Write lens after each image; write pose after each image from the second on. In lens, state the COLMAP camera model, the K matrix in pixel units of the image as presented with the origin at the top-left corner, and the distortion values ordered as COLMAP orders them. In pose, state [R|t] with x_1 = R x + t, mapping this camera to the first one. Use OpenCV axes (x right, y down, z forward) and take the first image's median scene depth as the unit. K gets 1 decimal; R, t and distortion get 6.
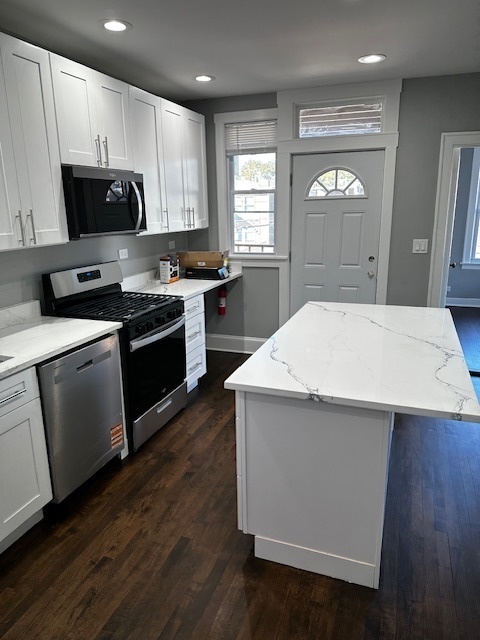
lens RADIAL K [[449.6, 0, 240.0], [0, 449.6, 320.0], [0, 0, 1]] dist [-0.003212, -0.001549]
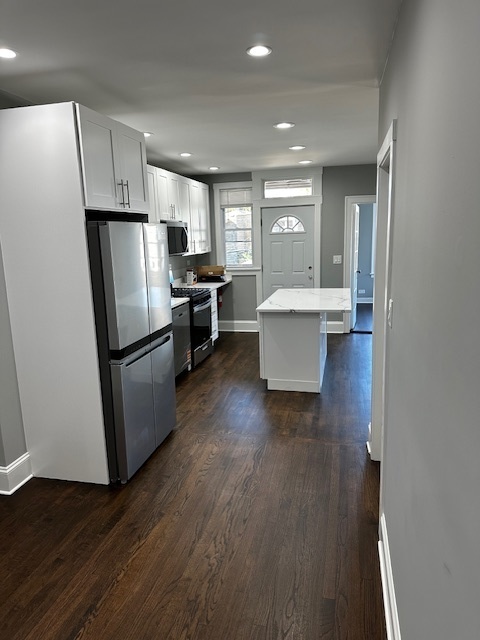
lens RADIAL K [[449.6, 0, 240.0], [0, 449.6, 320.0], [0, 0, 1]] dist [-0.003212, -0.001549]
pose [[0.991599, -0.036941, 0.123959, -0.191198], [0.044744, 0.997149, -0.060765, 0.153153], [-0.121361, 0.065801, 0.990425, -0.643692]]
